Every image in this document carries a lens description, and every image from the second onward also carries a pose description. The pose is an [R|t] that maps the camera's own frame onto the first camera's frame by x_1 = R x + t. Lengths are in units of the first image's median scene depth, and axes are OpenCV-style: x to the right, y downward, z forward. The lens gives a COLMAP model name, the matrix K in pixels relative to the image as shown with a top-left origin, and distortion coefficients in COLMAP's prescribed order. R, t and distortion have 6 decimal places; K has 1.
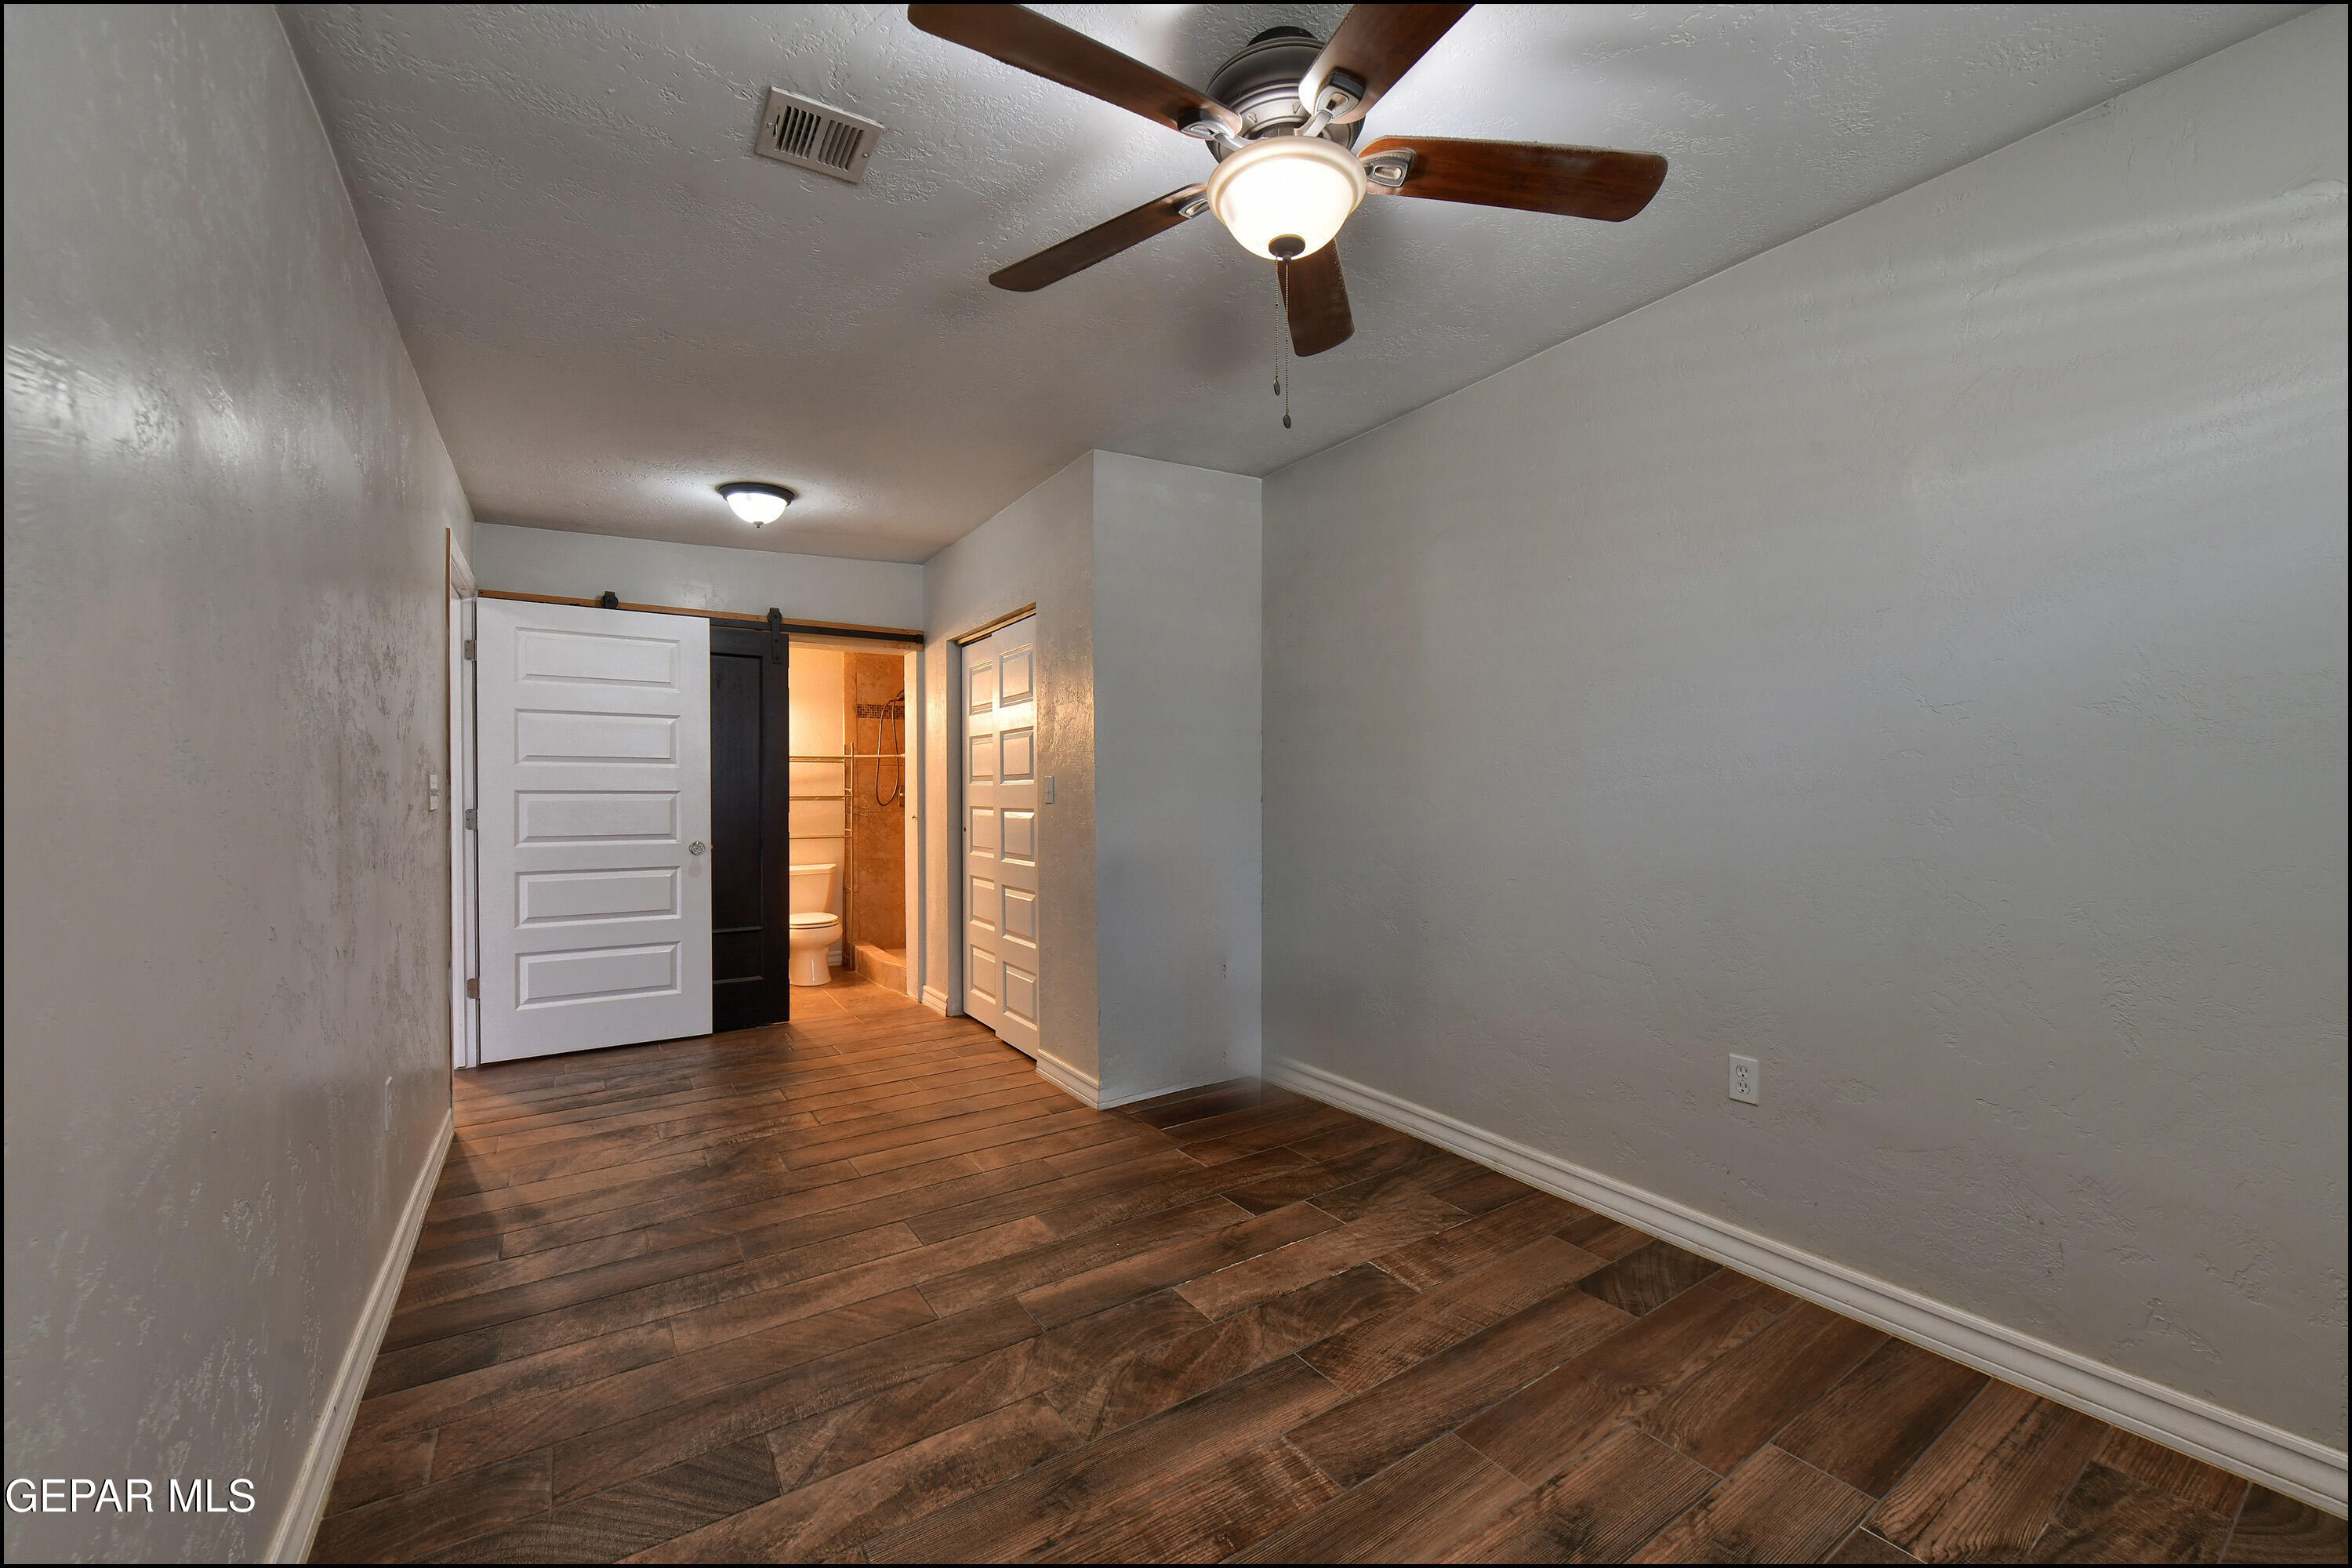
lens RADIAL K [[932.0, 0, 1189.6], [0, 932.0, 786.4], [0, 0, 1]] dist [-0.009333, -0.000588]
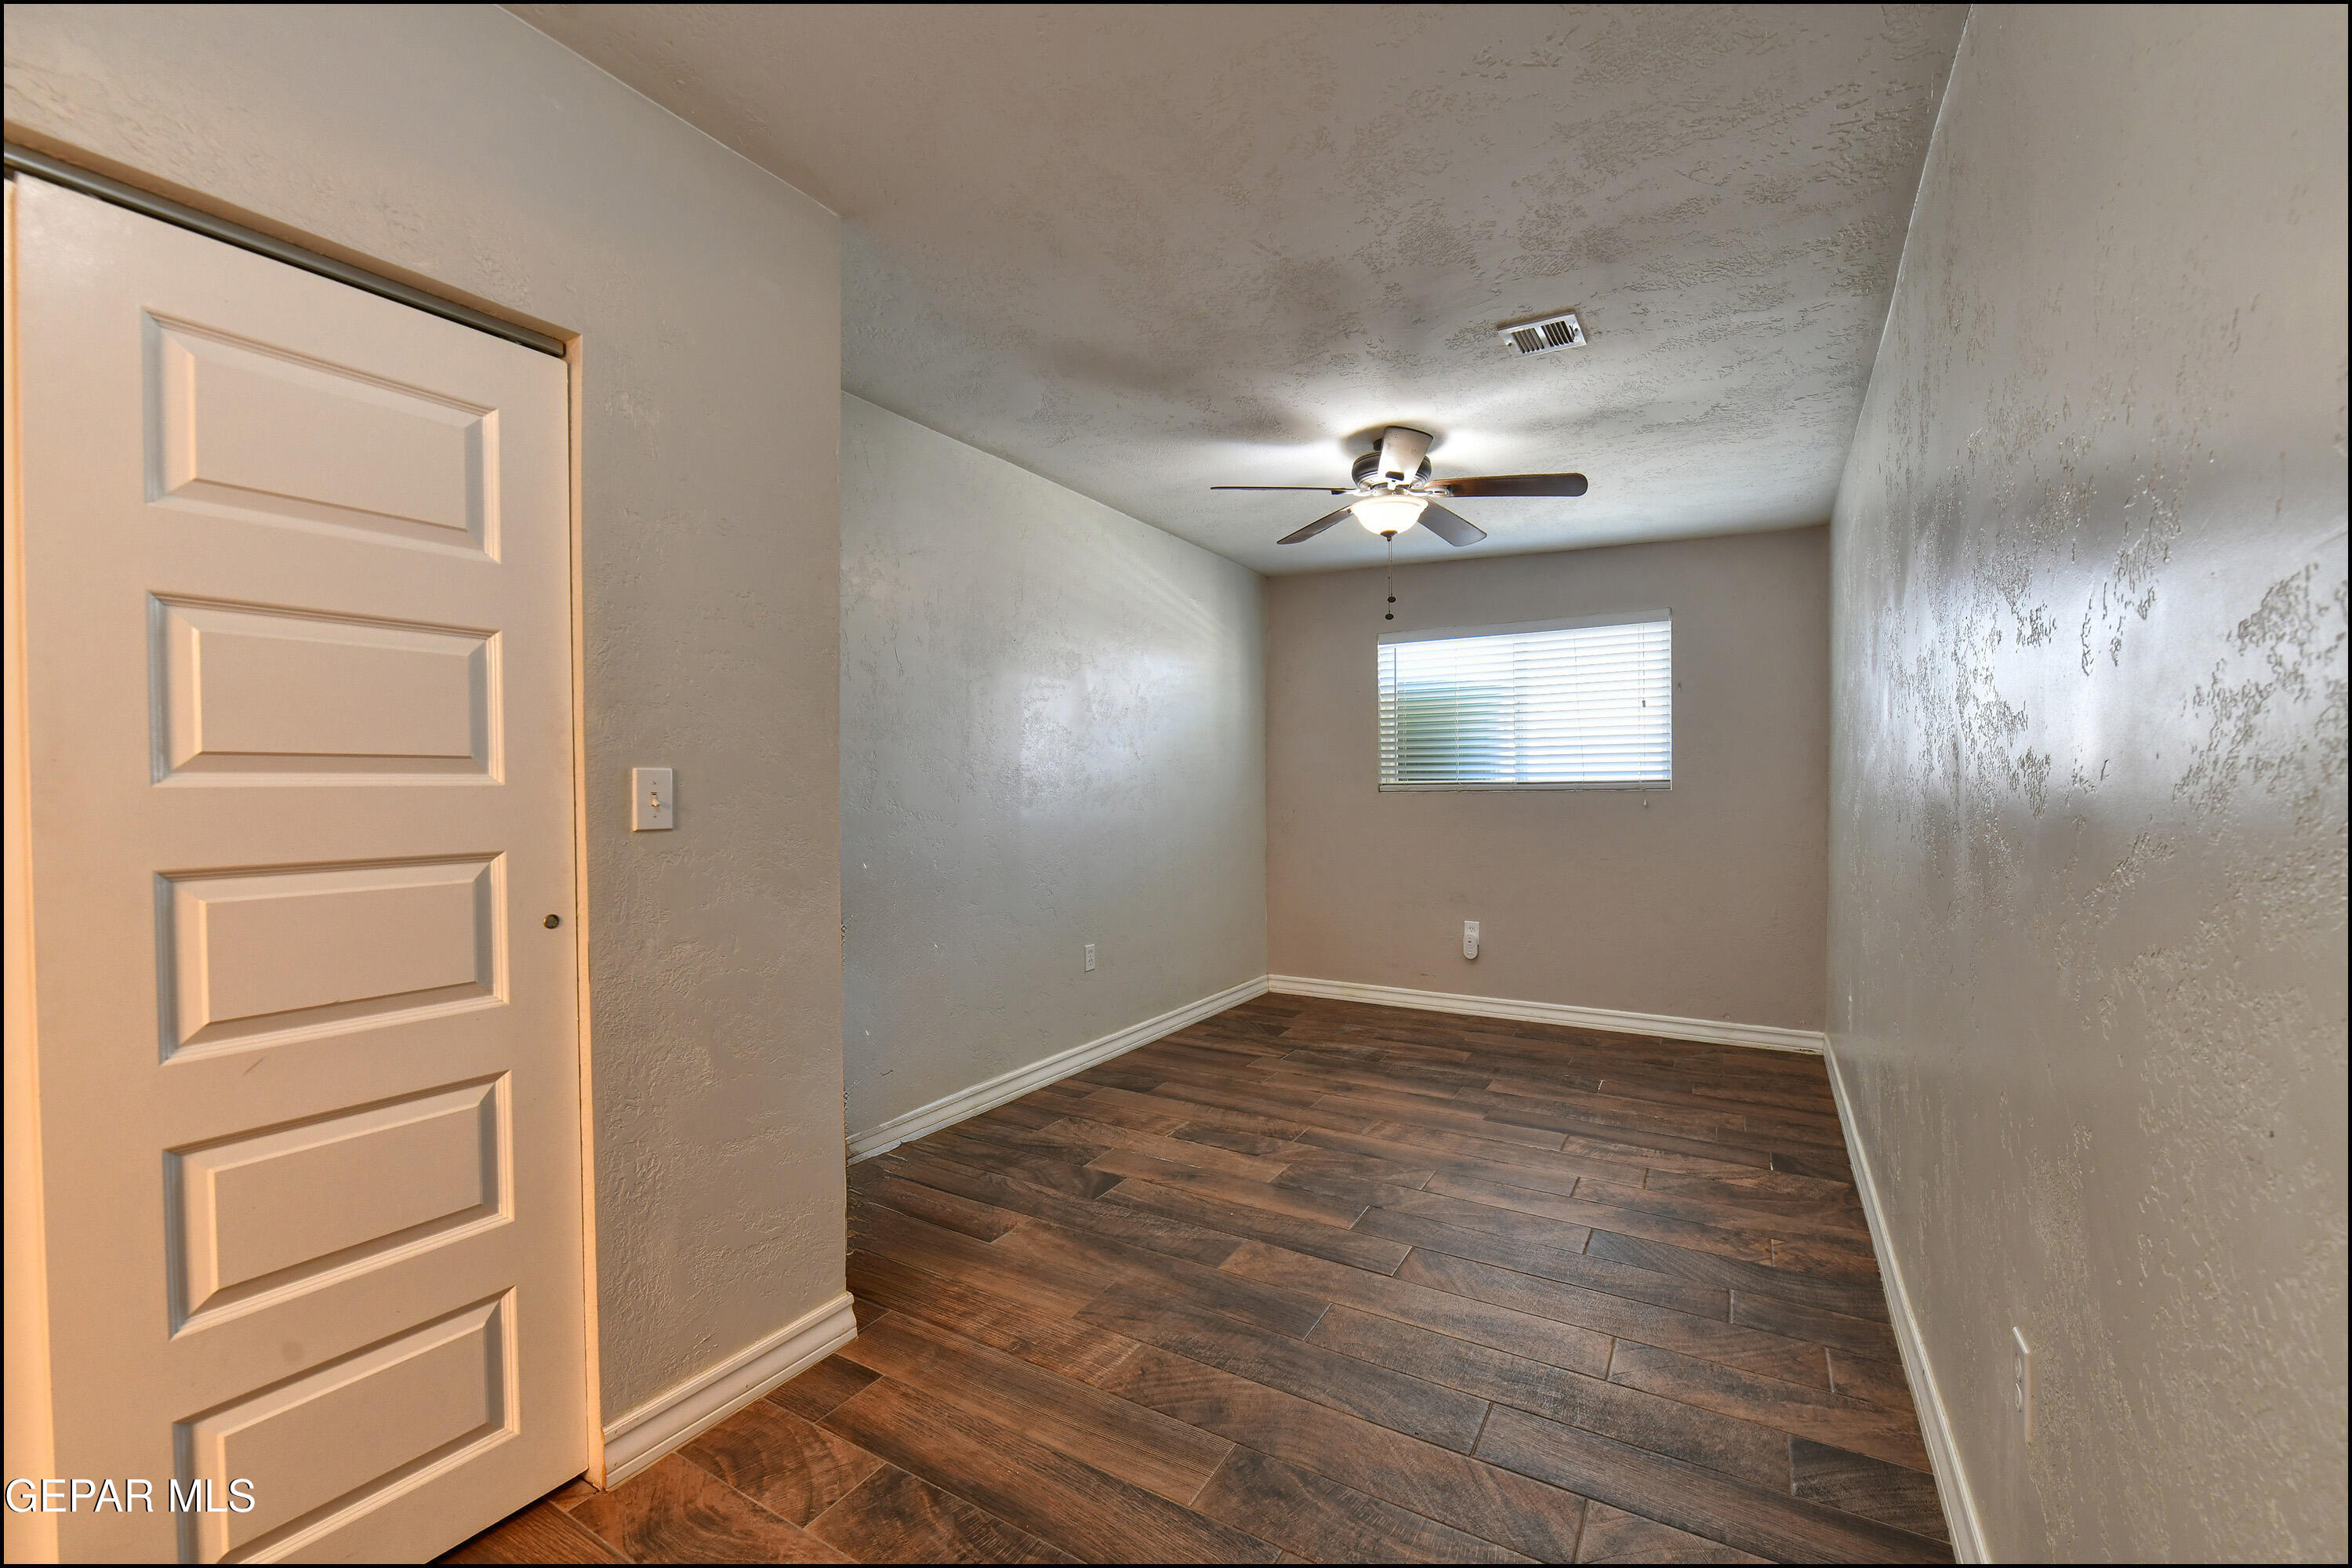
lens RADIAL K [[932.0, 0, 1195.0], [0, 932.0, 793.4], [0, 0, 1]] dist [-0.009333, -0.000588]
pose [[-0.436153, 0.001900, 0.899871, -1.129499], [0.006353, 0.999979, 0.000968, 0.001196], [-0.899850, 0.006139, -0.436156, 1.646062]]
